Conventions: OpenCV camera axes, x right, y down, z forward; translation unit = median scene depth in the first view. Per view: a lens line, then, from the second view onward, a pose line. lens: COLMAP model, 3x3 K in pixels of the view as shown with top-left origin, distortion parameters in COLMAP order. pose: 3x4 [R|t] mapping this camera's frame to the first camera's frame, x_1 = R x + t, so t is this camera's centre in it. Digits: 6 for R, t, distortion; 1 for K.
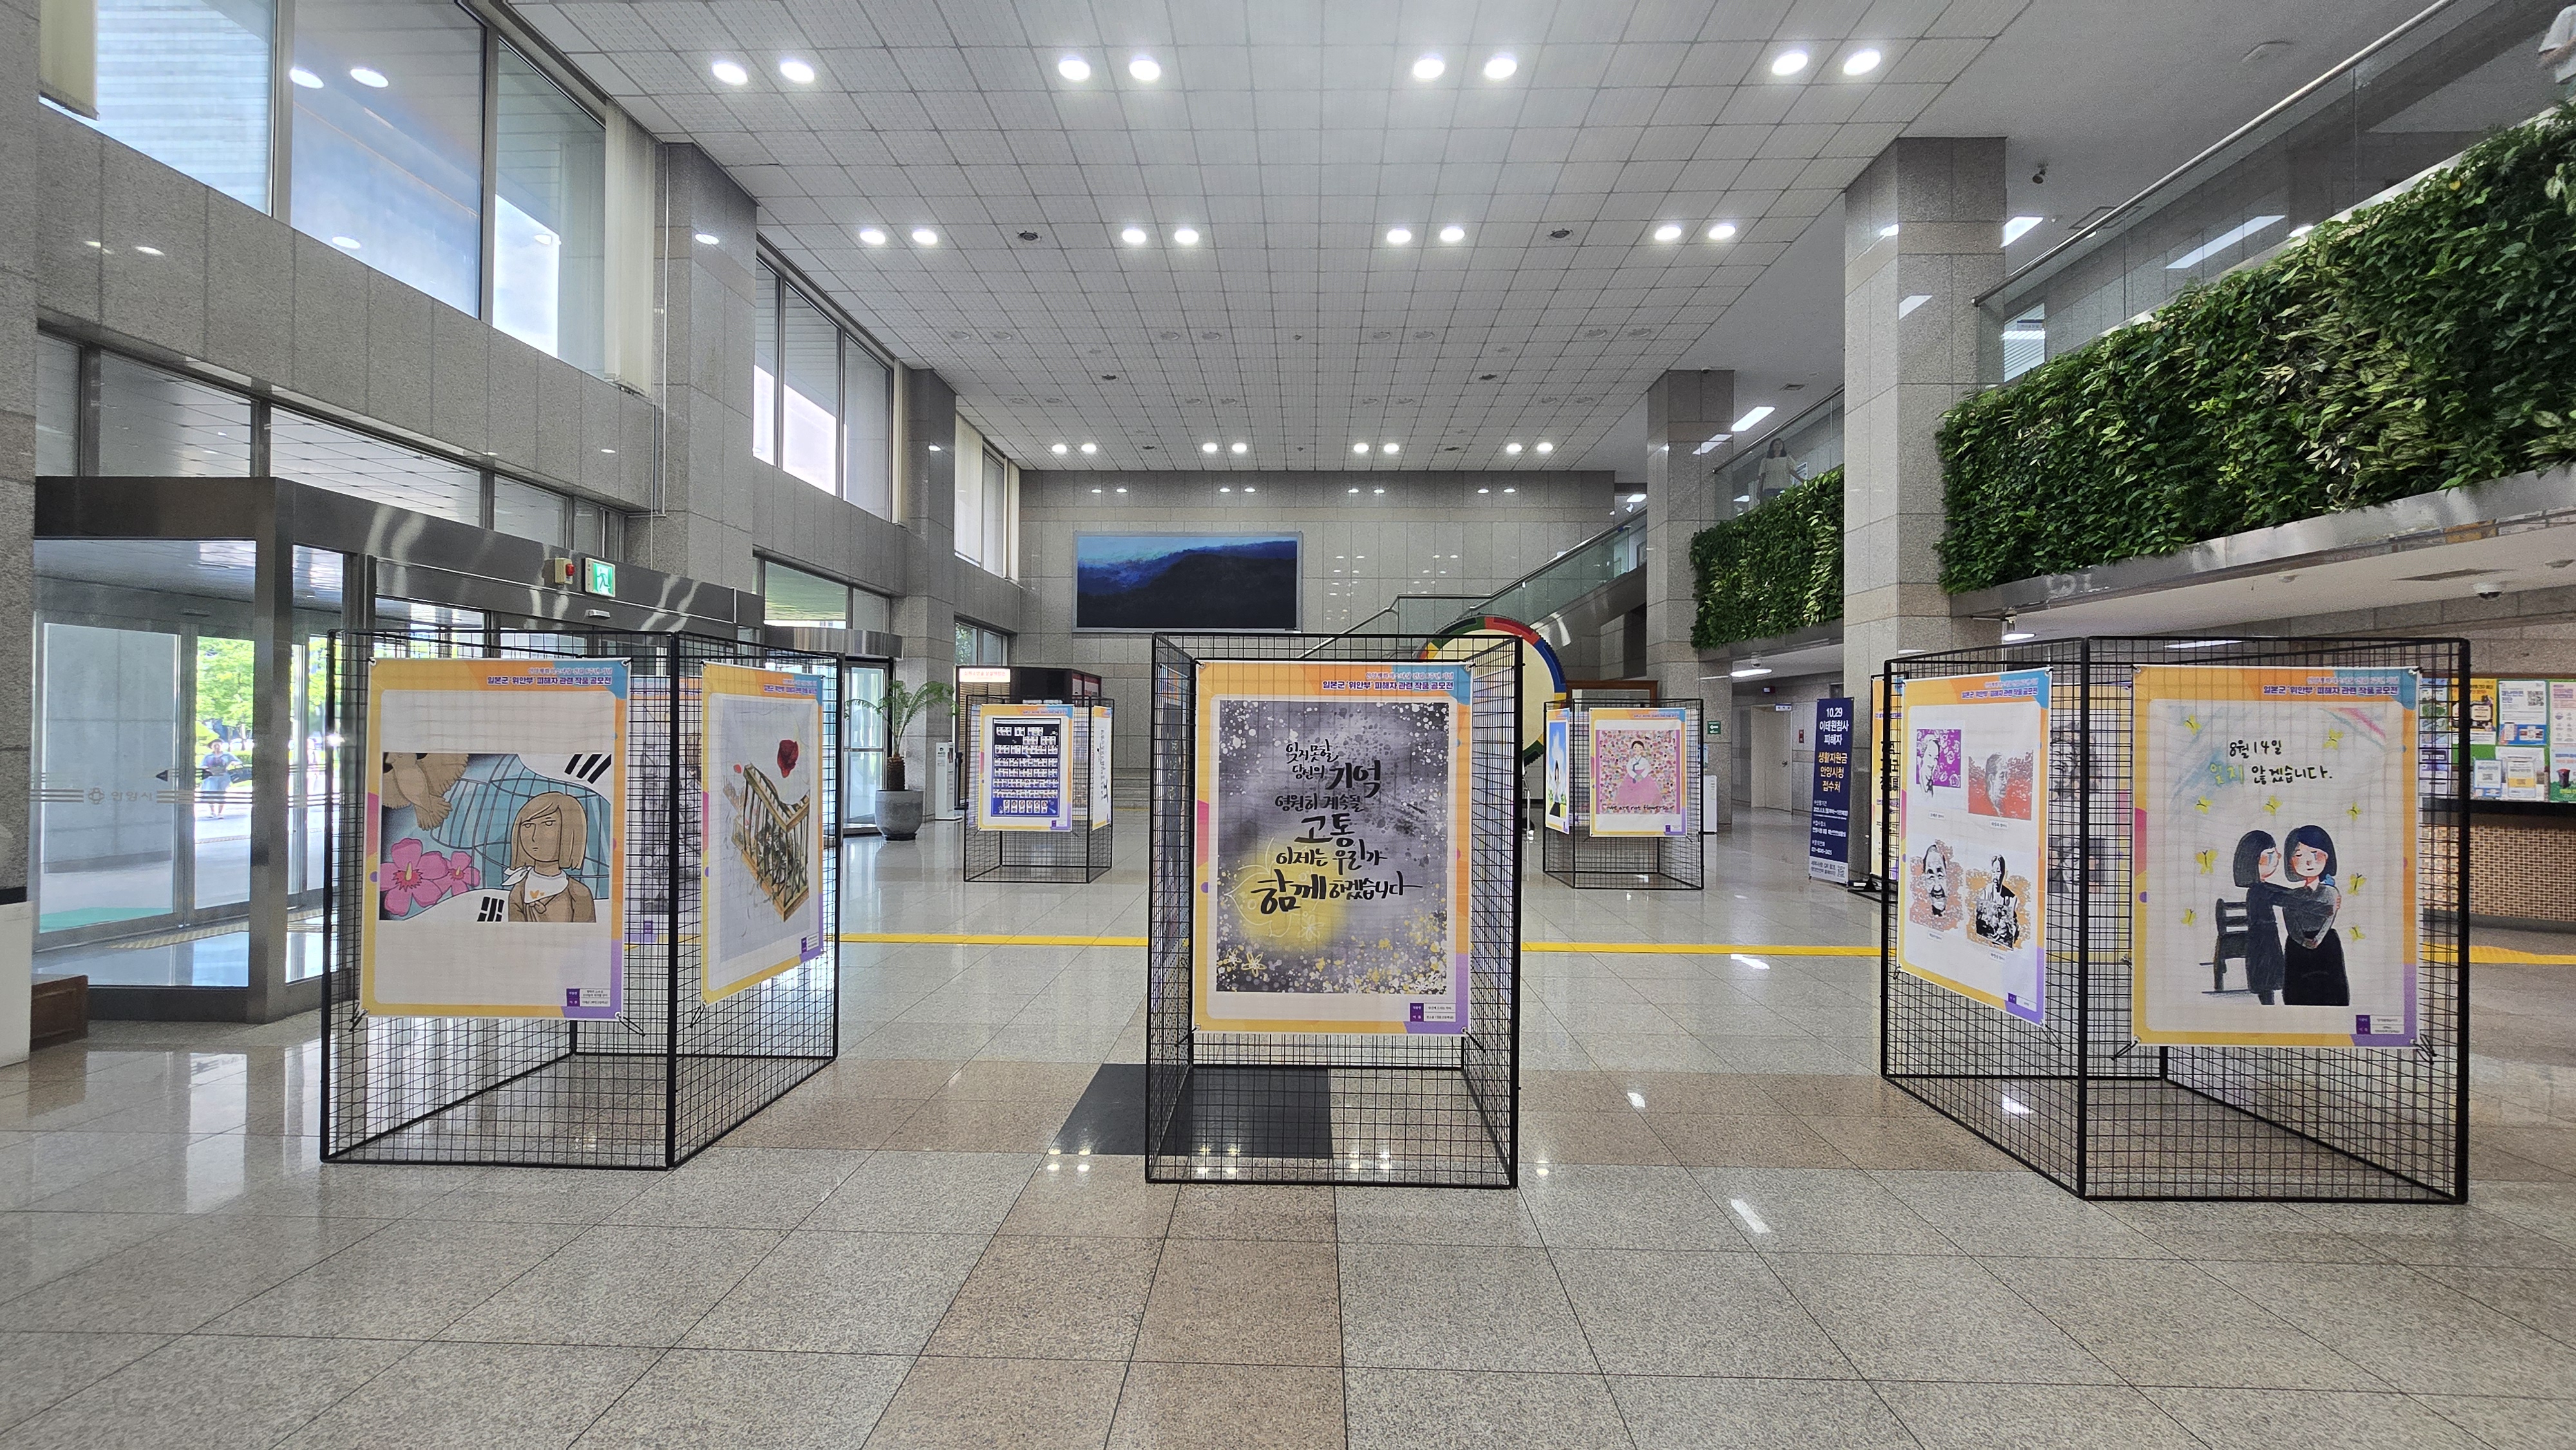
lens RADIAL K [[1070.7, 0, 1288.2], [0, 1070.7, 729.5], [0, 0, 1]] dist [-0.004403, -0.000548]
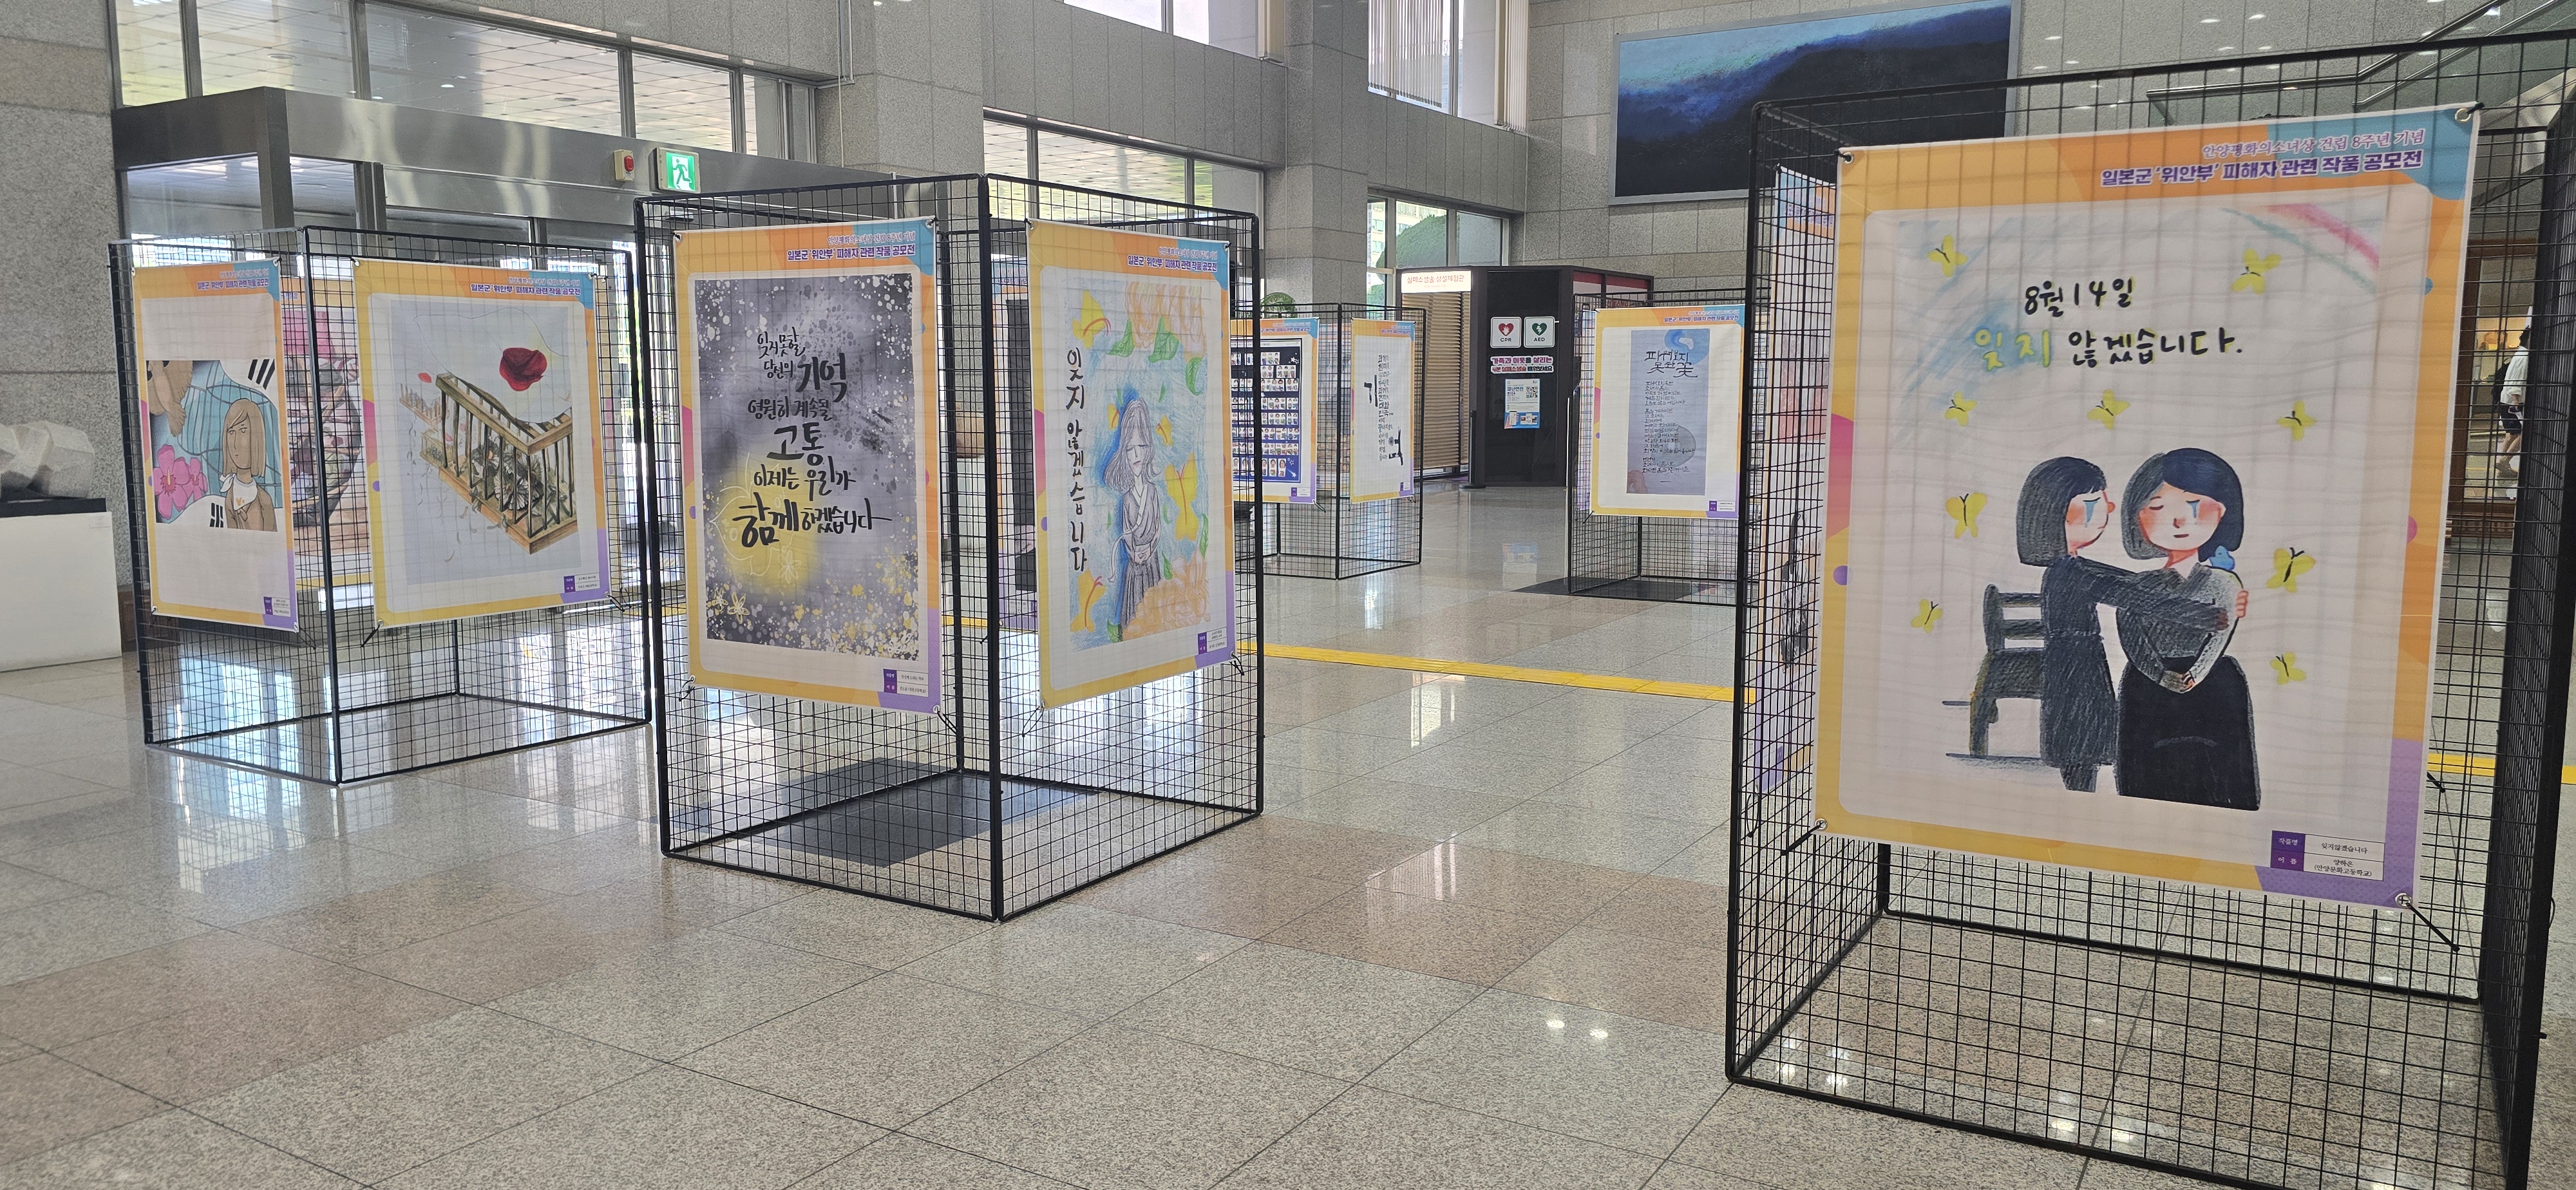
lens RADIAL K [[1742.3, 0, 1283.0], [0, 1742.3, 596.7], [0, 0, 1]] dist [0.043083, -0.012835]
pose [[0.863938, 0.052460, -0.500859, 0.990798], [0.010988, 0.992359, 0.122893, 0.051642], [0.503479, -0.111675, 0.856760, 0.068880]]
